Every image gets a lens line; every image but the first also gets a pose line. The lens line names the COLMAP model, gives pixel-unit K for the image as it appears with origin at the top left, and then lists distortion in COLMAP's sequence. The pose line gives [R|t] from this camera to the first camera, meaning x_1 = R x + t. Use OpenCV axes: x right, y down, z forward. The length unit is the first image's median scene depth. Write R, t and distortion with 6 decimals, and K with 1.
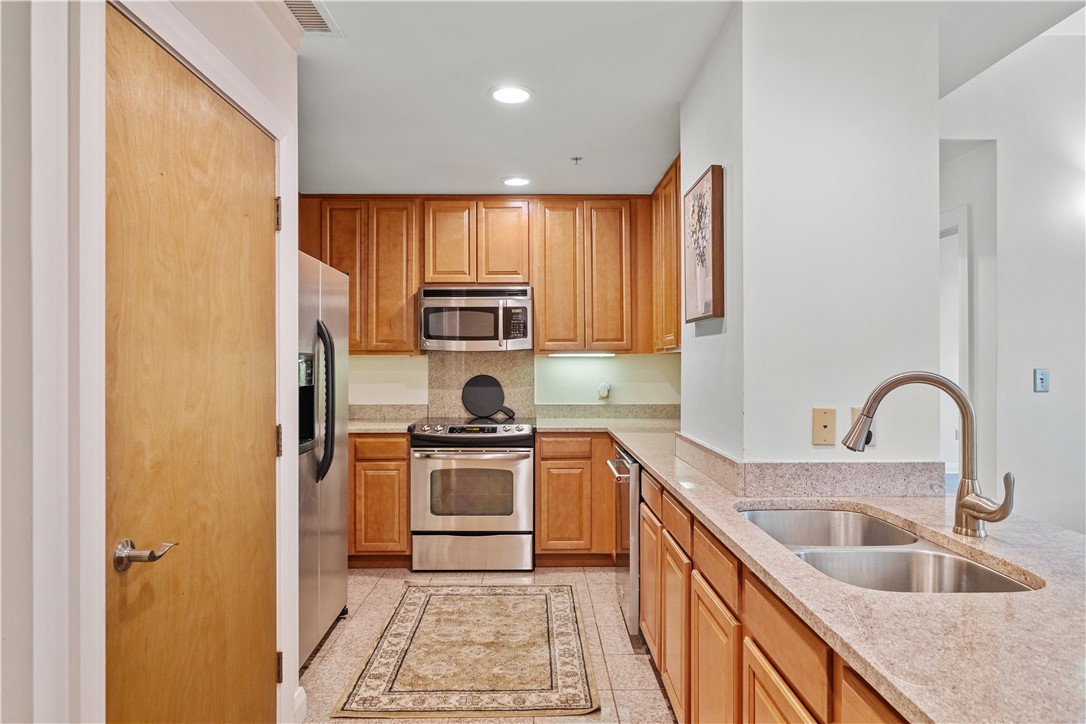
lens RADIAL K [[642.5, 0, 542.9], [0, 642.5, 359.3], [0, 0, 1]] dist [-0.011596, 0.006216]
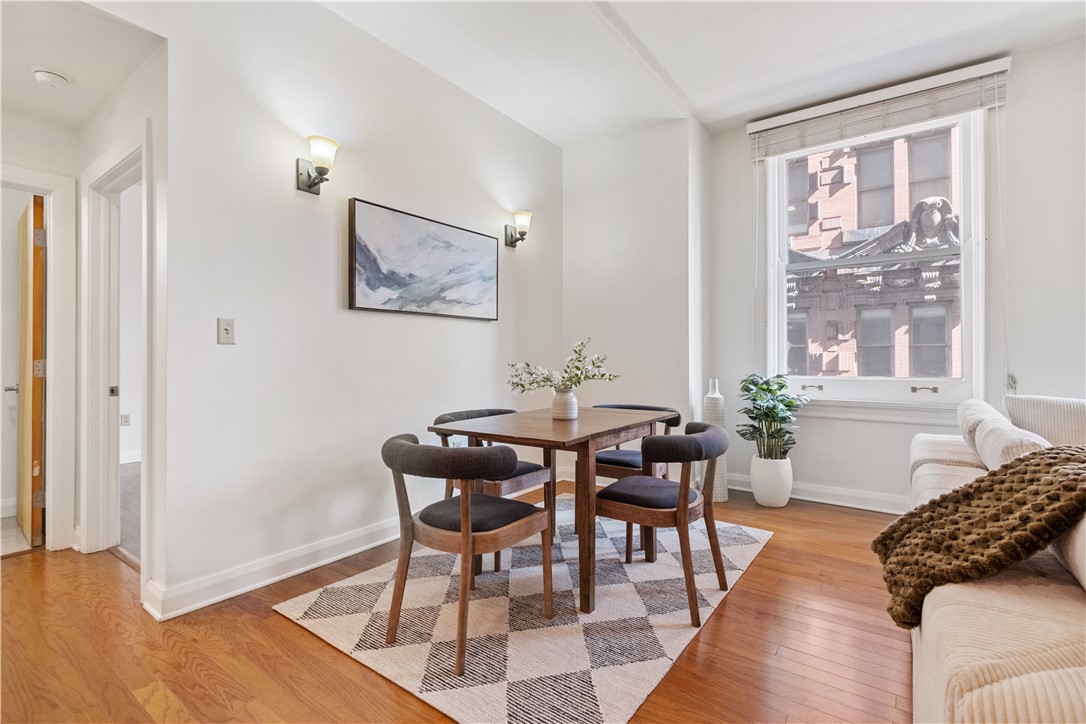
lens RADIAL K [[497.8, 0, 536.7], [0, 497.8, 356.9], [0, 0, 1]] dist [-0.000343, 0.002106]
pose [[0.611991, 0.006313, 0.790840, 0.425546], [-0.003494, 0.999980, -0.005279, 0.061394], [-0.790857, 0.000468, 0.612001, 0.194790]]
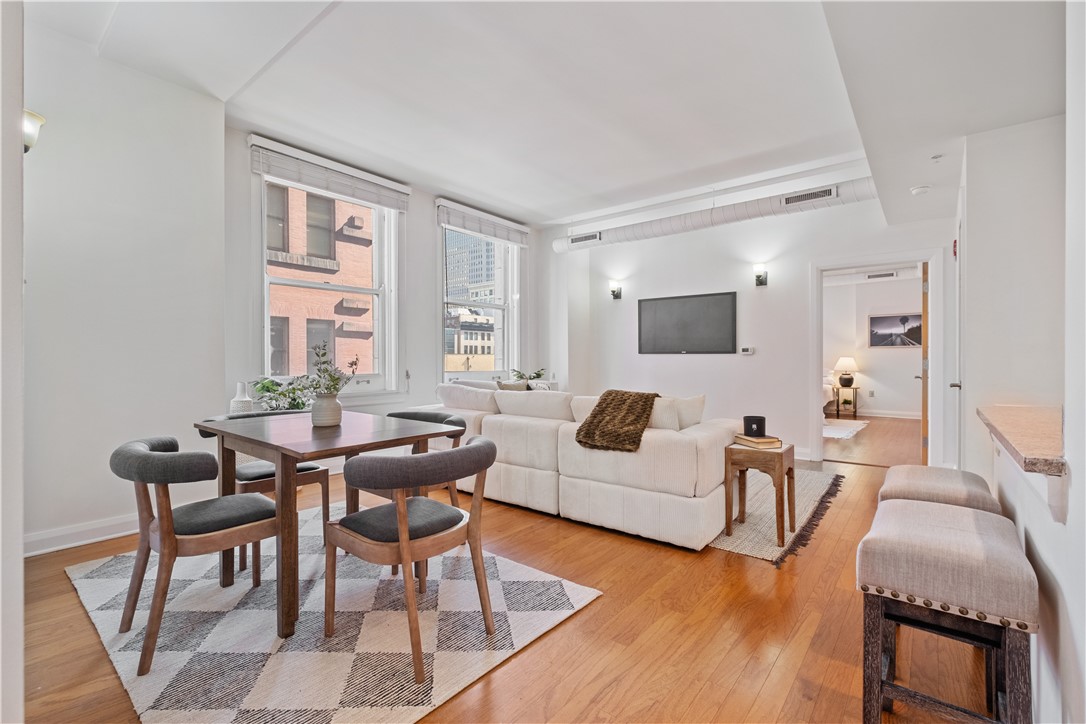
lens RADIAL K [[476.8, 0, 538.1], [0, 476.8, 362.4], [0, 0, 1]] dist [-0.005917, 0.000725]
pose [[-0.767368, 0.000337, 0.641206, 0.383248], [0.000216, 1.000000, -0.000267, 0.061415], [-0.641206, -0.000066, -0.767368, 0.878351]]
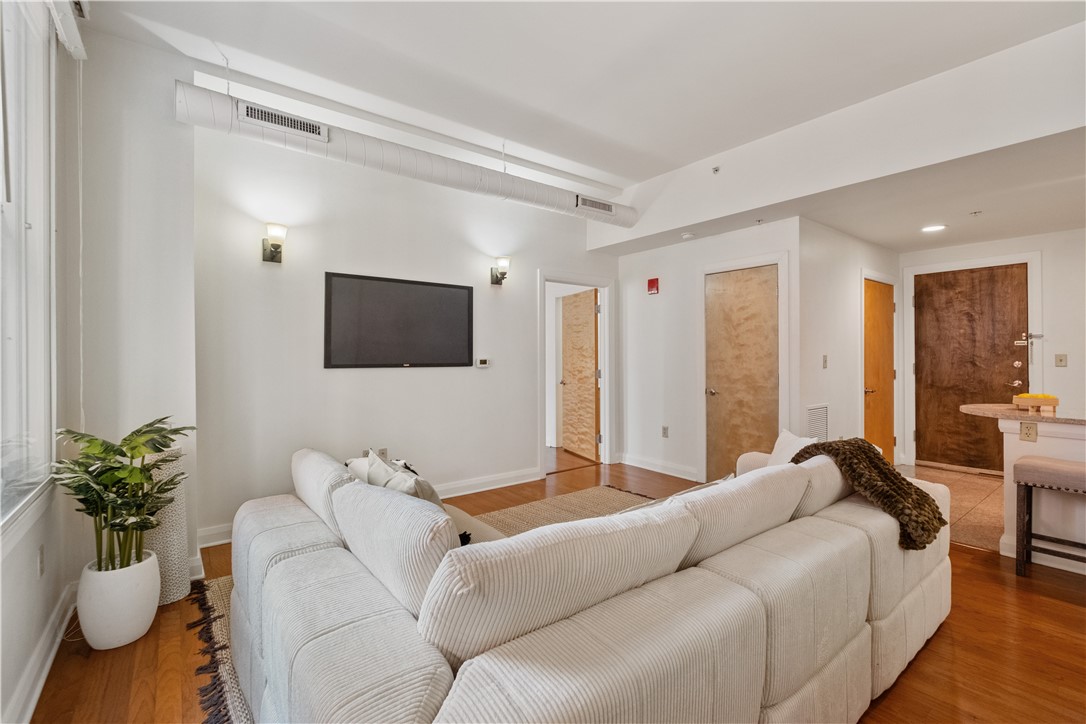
lens RADIAL K [[476.8, 0, 544.6], [0, 476.8, 352.7], [0, 0, 1]] dist [-0.005917, 0.000725]
pose [[-0.801395, 0.002392, -0.598131, 1.414183], [0.005560, 0.999979, -0.003450, 0.005293], [0.598110, -0.006091, -0.801391, 0.370994]]
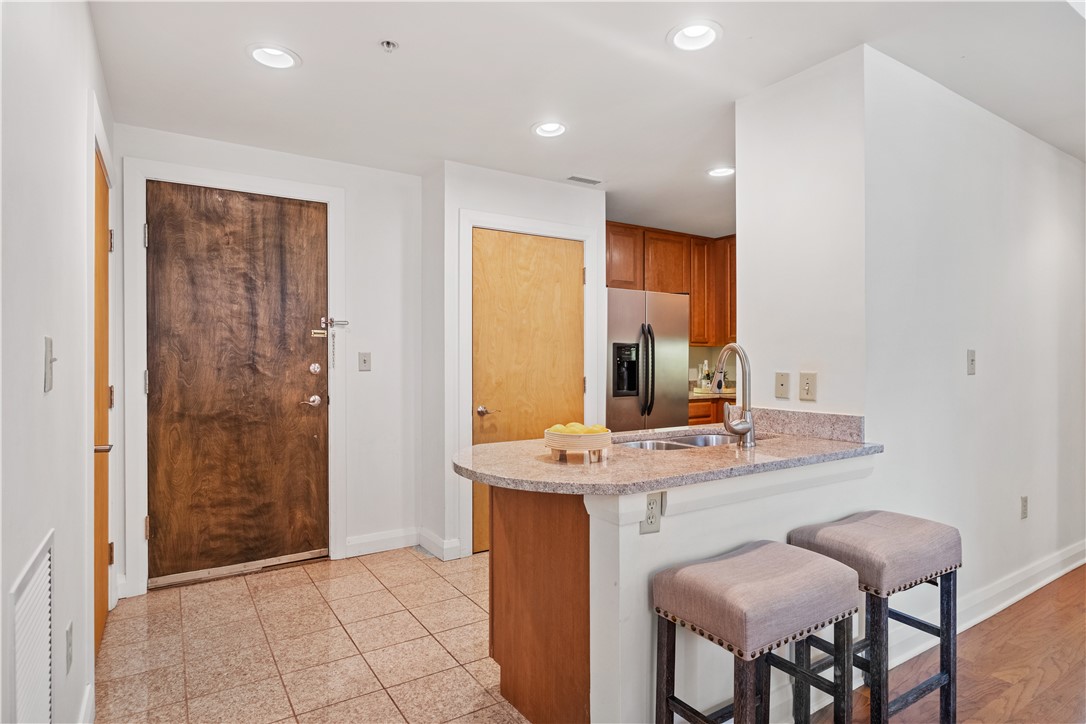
lens RADIAL K [[584.7, 0, 545.1], [0, 584.7, 359.3], [0, 0, 1]] dist [-0.008113, 0.003265]
pose [[0.536088, 0.001116, -0.844161, 0.646125], [0.002356, 0.999993, 0.002818, 0.021934], [0.844159, -0.003500, 0.536082, -0.074941]]
